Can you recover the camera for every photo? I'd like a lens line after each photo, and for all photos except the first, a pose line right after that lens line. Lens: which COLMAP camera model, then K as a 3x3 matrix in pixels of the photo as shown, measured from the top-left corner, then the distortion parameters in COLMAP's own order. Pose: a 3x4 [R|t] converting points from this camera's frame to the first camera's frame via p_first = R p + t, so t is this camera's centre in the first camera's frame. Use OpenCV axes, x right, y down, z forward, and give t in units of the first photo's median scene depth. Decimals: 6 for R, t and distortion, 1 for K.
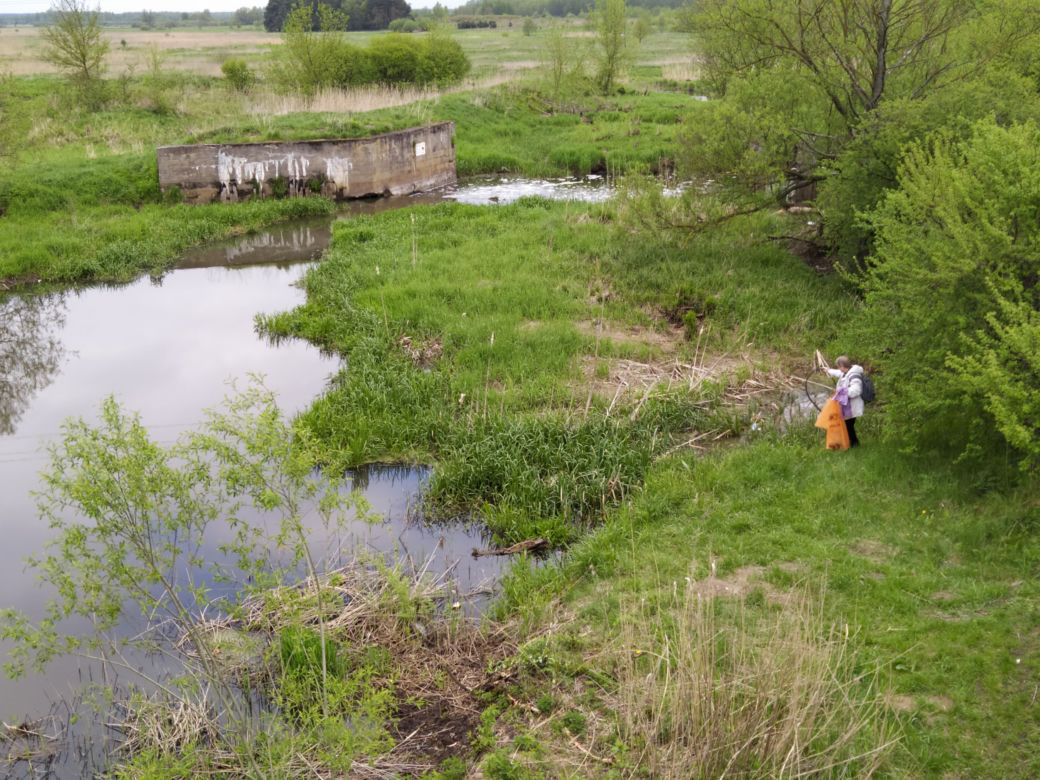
lens RADIAL K [[1283.7, 0, 512.5], [0, 1283.7, 420.6], [0, 0, 1]] dist [0.066040, 0.000000]
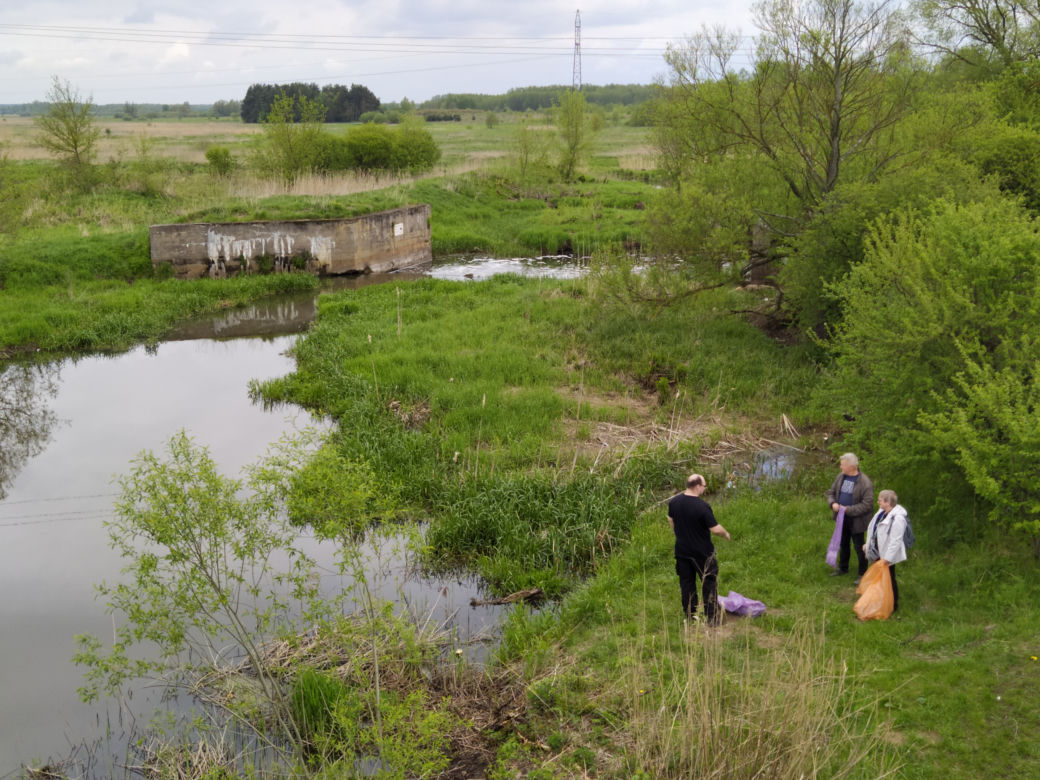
lens RADIAL K [[1222.4, 0, 514.5], [0, 1222.4, 421.3], [0, 0, 1]] dist [0.062996, 0.000000]
pose [[0.999478, 0.001044, 0.032292, -0.010754], [0.000762, 0.998437, -0.055882, 0.004415], [-0.032300, 0.055878, 0.997915, -0.001957]]
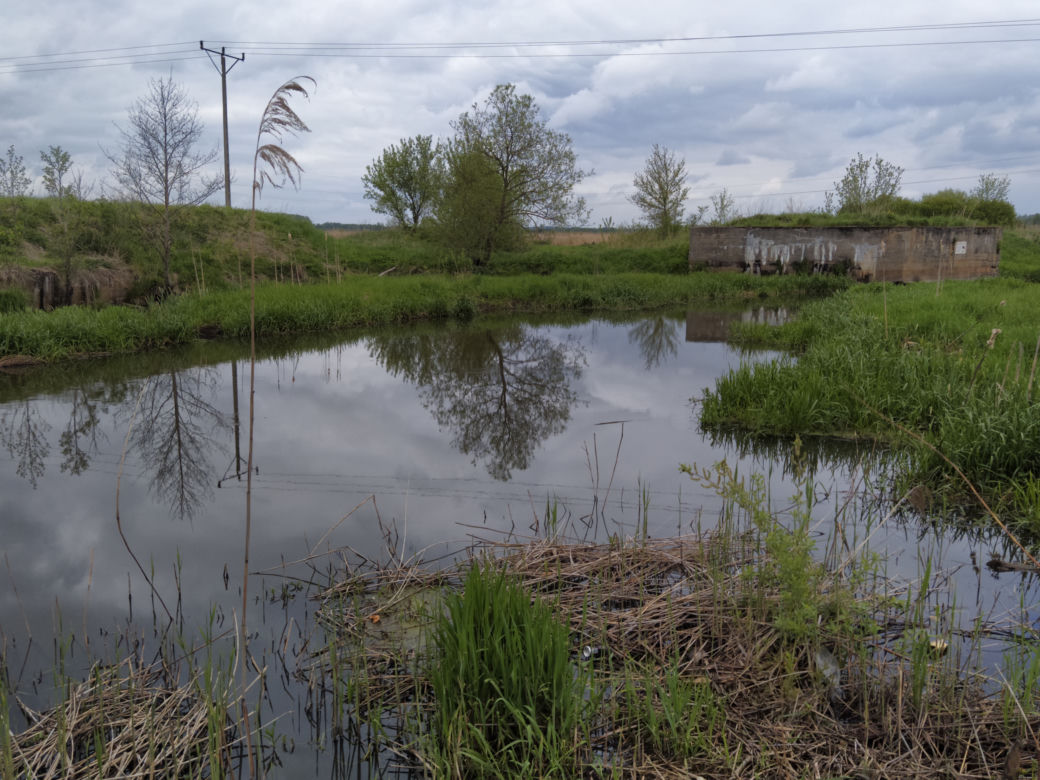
lens RADIAL K [[1018.4, 0, 502.6], [0, 1018.4, 414.1], [0, 0, 1]] dist [0.059902, 0.000000]
pose [[0.882550, 0.100929, -0.459258, -0.007693], [-0.156896, 0.983927, -0.085271, 0.042349], [0.443270, 0.147312, 0.884201, 0.221824]]
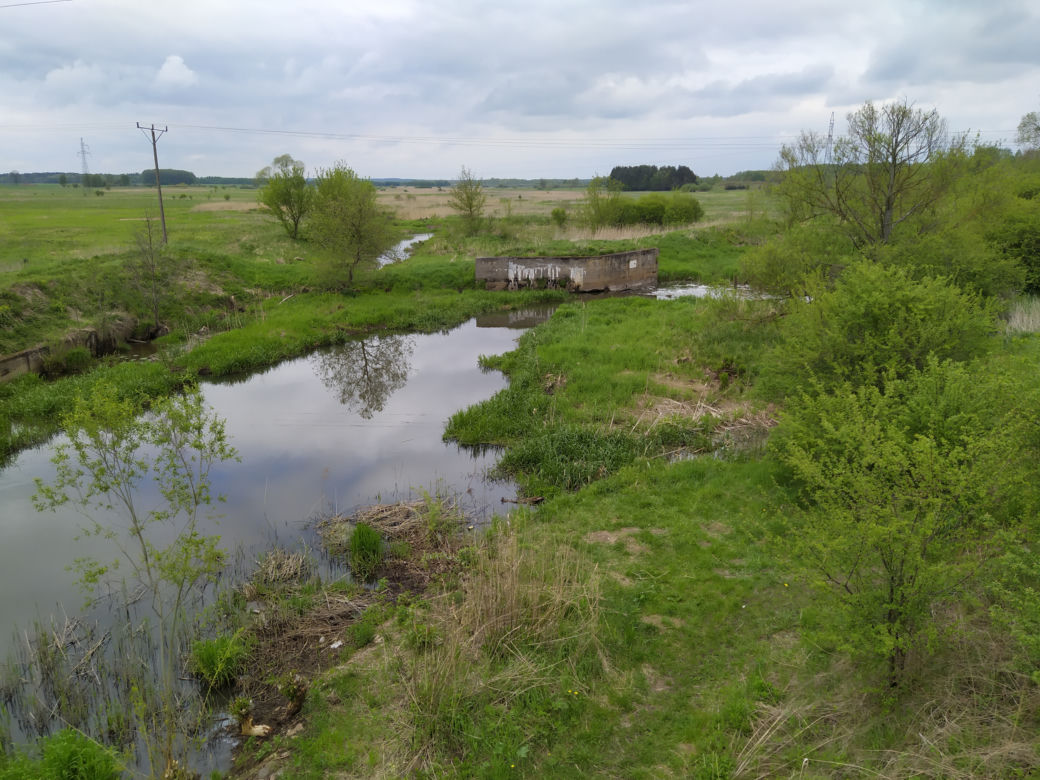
lens RADIAL K [[771.9, 0, 512.7], [0, 771.9, 415.7], [0, 0, 1]] dist [0.097065, -0.127040]
pose [[0.954767, 0.098430, -0.280593, 0.101190], [-0.101601, 0.994820, 0.003263, -0.005430], [0.279460, 0.025393, 0.959821, 0.002465]]
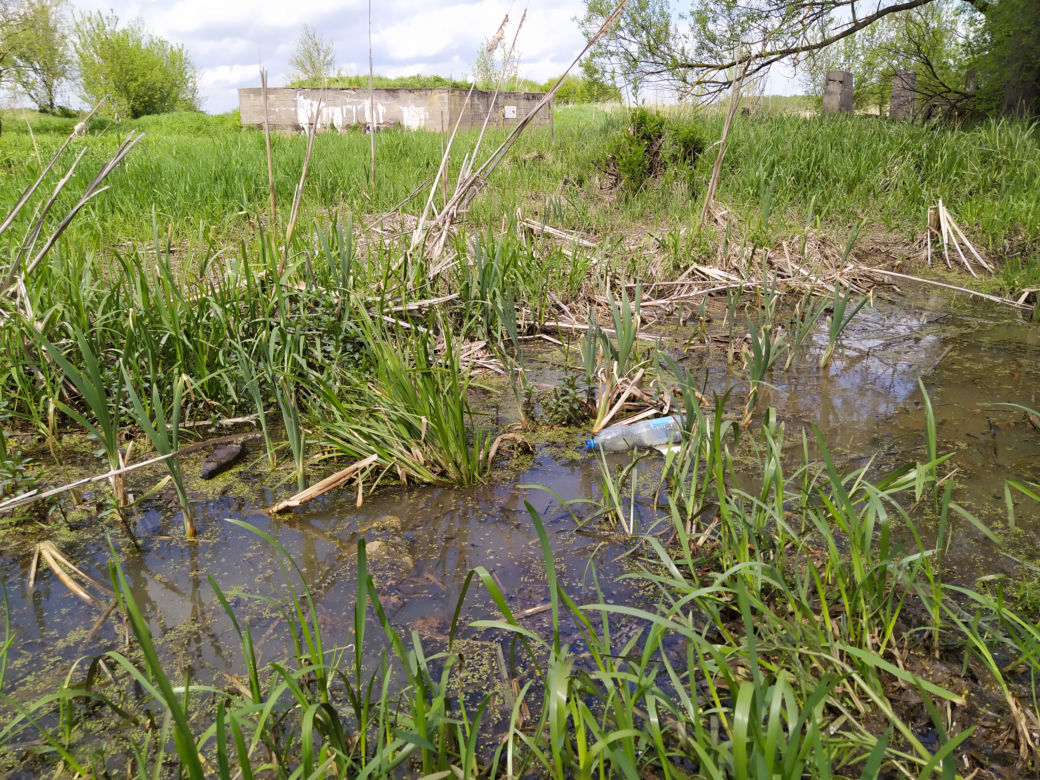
lens RADIAL K [[787.1, 0, 511.4], [0, 787.1, 403.1], [0, 0, 1]] dist [0.074298, -0.092326]
pose [[0.977021, 0.078024, -0.198347, 0.098499], [-0.070074, 0.996443, 0.046803, -0.002142], [0.201293, -0.031828, 0.979014, 0.441039]]
